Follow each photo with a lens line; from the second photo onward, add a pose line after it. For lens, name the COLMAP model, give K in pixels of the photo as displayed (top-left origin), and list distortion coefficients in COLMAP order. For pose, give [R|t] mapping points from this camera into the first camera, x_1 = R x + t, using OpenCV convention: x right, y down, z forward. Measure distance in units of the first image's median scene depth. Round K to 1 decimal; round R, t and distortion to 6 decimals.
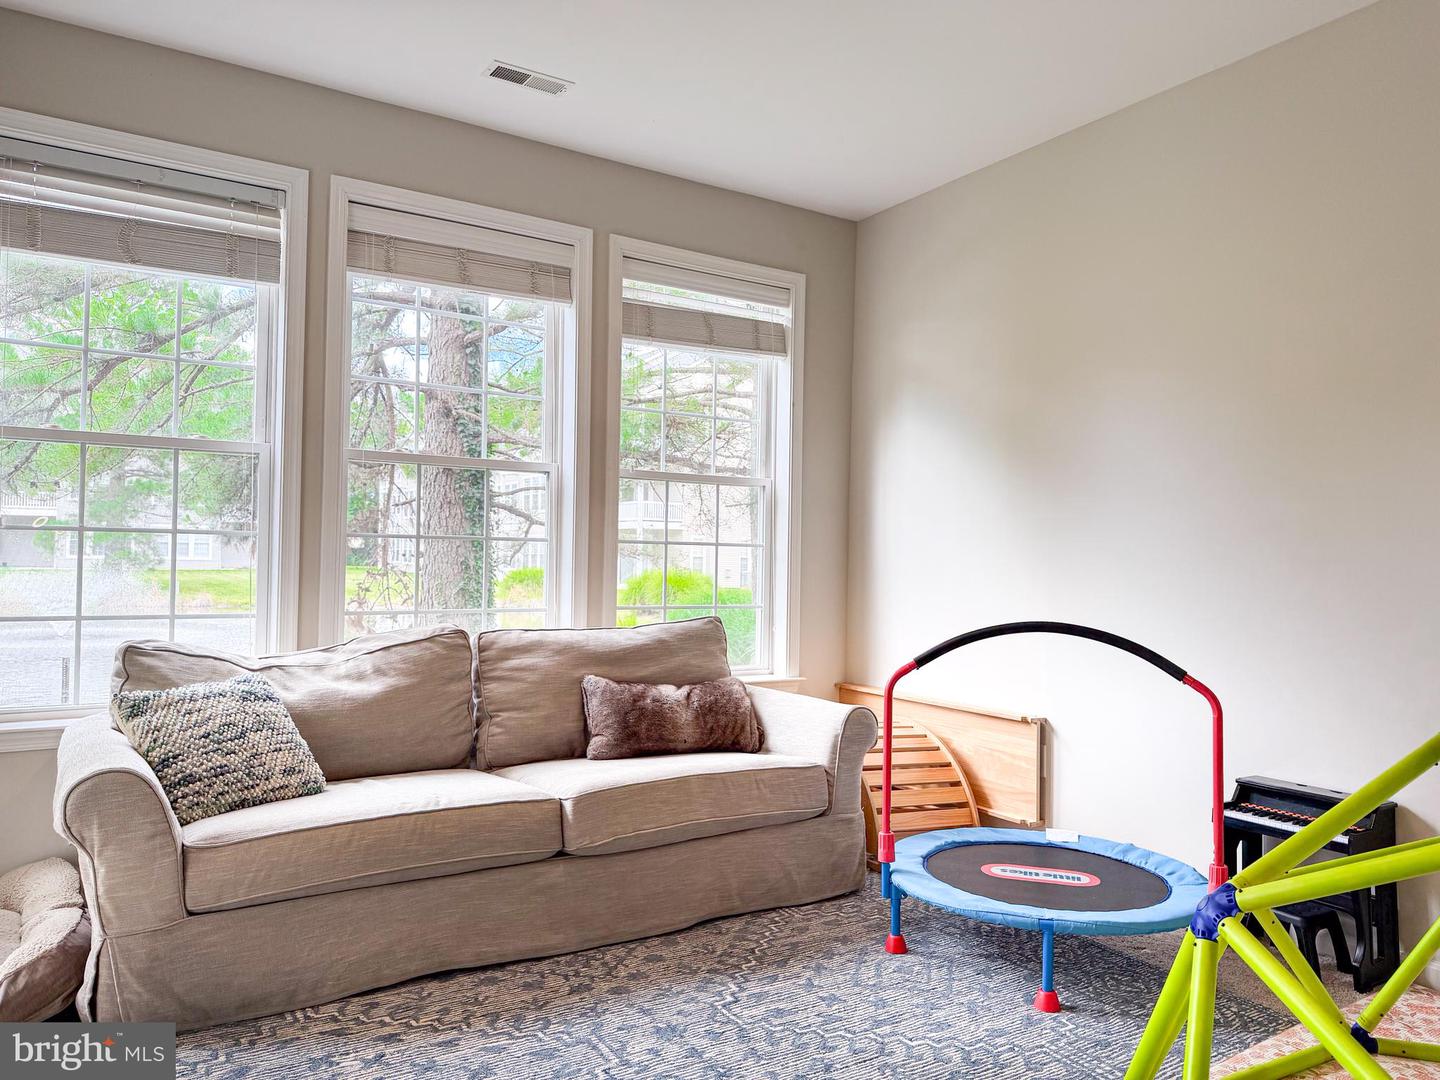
lens RADIAL K [[1009.7, 0, 720.0], [0, 1009.7, 540.0], [0, 0, 1]] dist [0.066874, -0.196464]
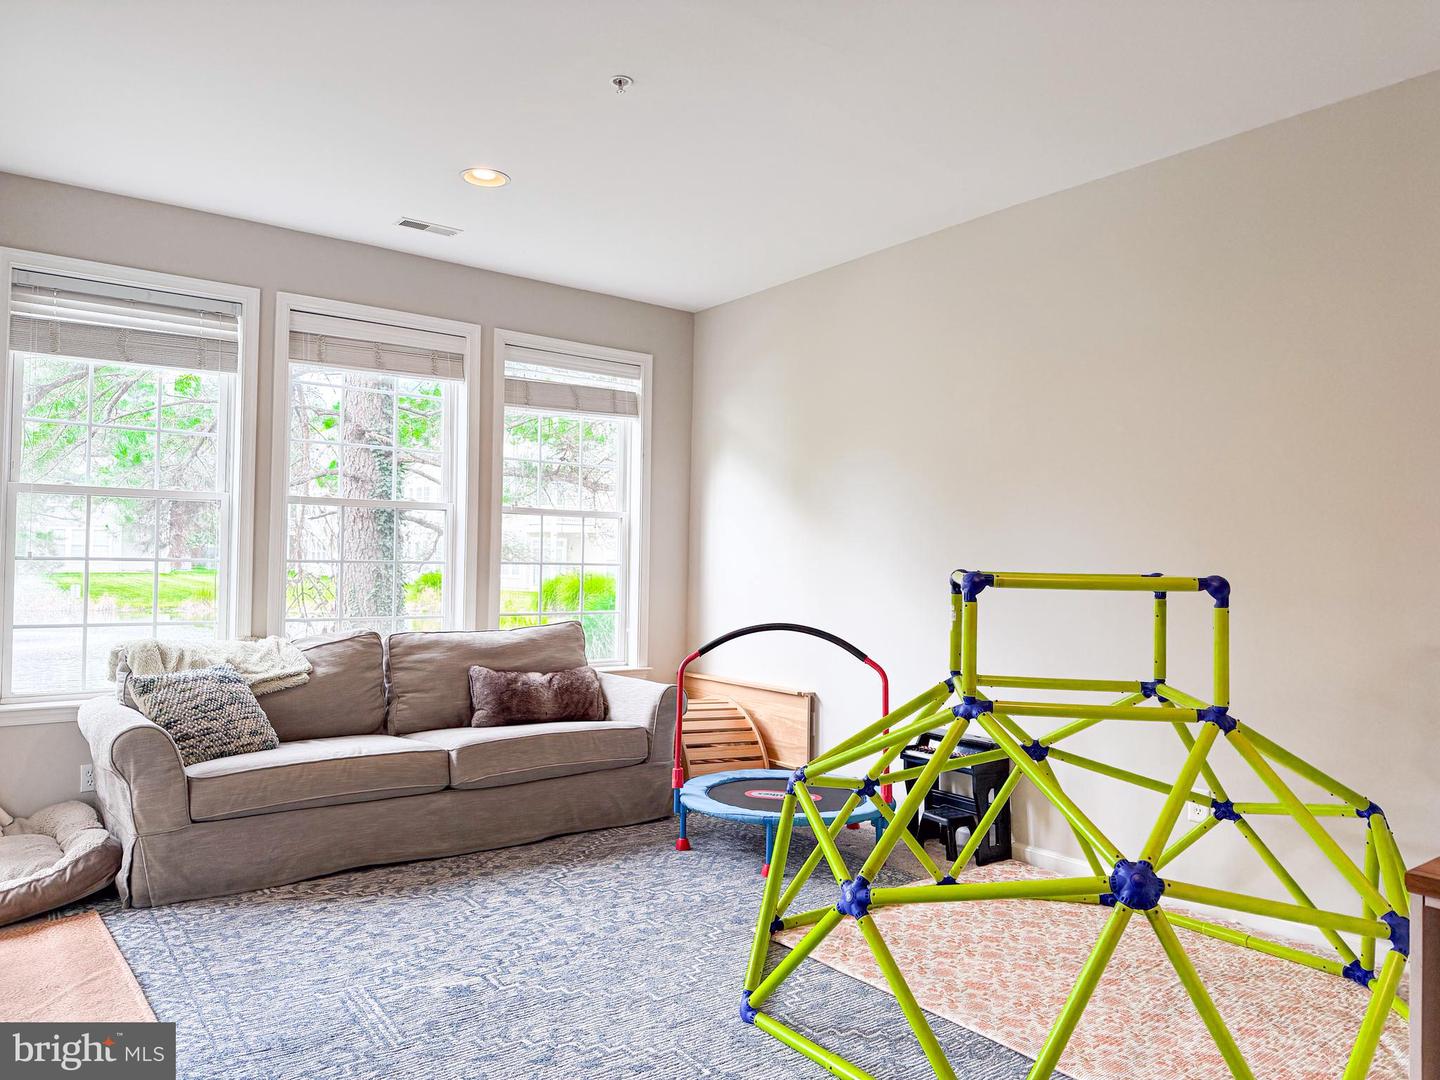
lens RADIAL K [[1020.0, 0, 749.4], [0, 1020.0, 532.4], [0, 0, 1]] dist [0.064331, -0.196570]
pose [[0.994627, 0.001771, 0.103506, 0.098258], [-0.001101, 0.999978, -0.006526, -0.036642], [-0.103516, 0.006376, 0.994607, -0.413742]]
